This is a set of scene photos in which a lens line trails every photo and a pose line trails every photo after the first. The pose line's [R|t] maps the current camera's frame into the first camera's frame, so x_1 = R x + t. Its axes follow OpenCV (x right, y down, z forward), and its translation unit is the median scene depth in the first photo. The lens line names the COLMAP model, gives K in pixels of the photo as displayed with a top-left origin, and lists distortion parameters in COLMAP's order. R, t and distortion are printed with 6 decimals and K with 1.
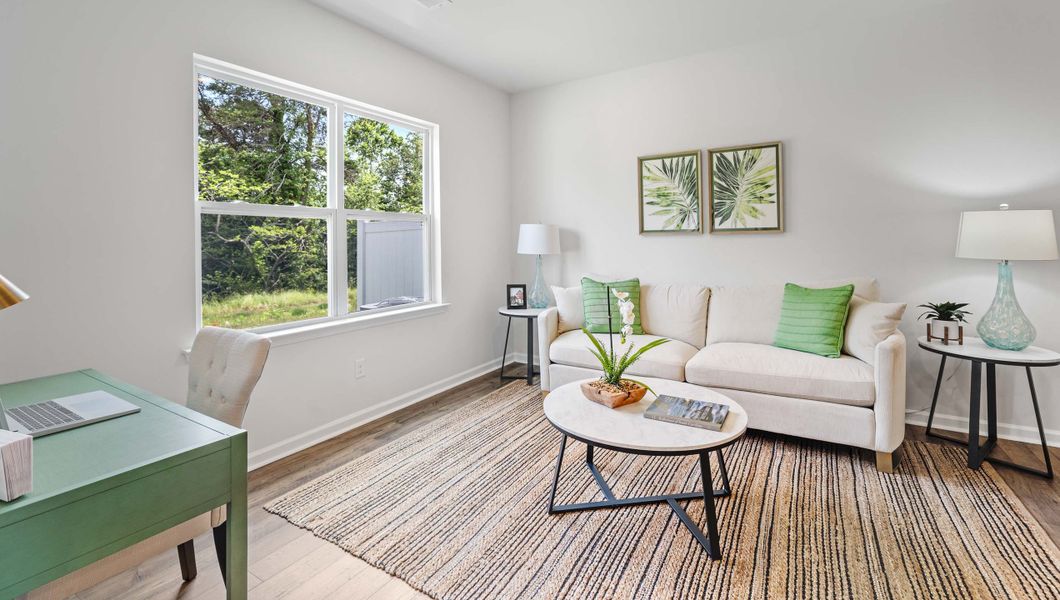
lens RADIAL K [[468.7, 0, 549.8], [0, 468.7, 230.0], [0, 0, 1]] dist [-0.005692, 0.003633]
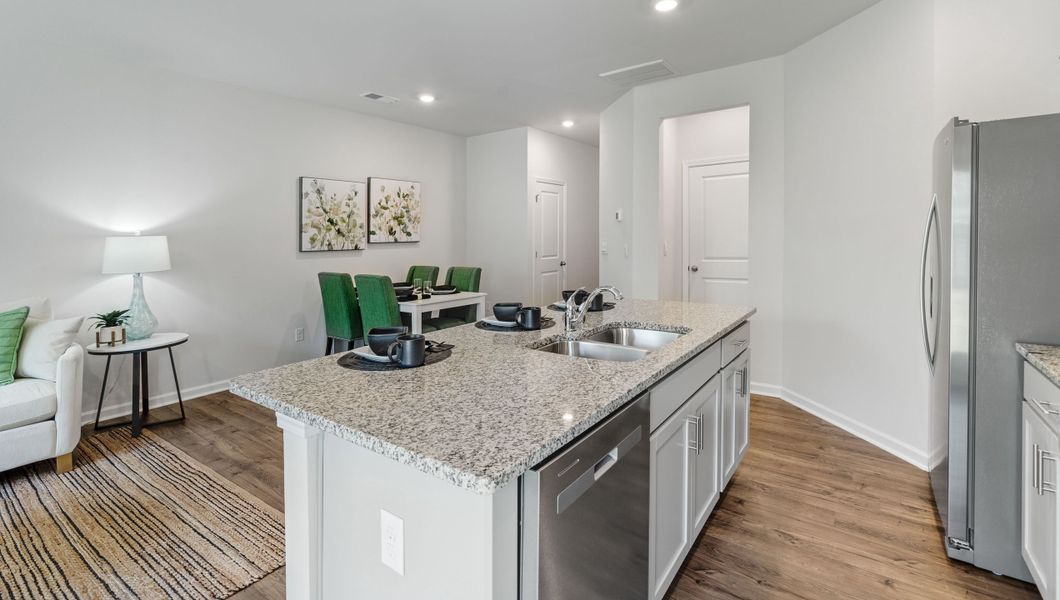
lens RADIAL K [[468.7, 0, 501.8], [0, 468.7, 235.0], [0, 0, 1]] dist [-0.005692, 0.003633]
pose [[0.127261, 0.015805, 0.991743, -0.219419], [-0.006897, 0.999863, -0.015049, -0.028987], [-0.991845, -0.004925, 0.127353, -0.139389]]
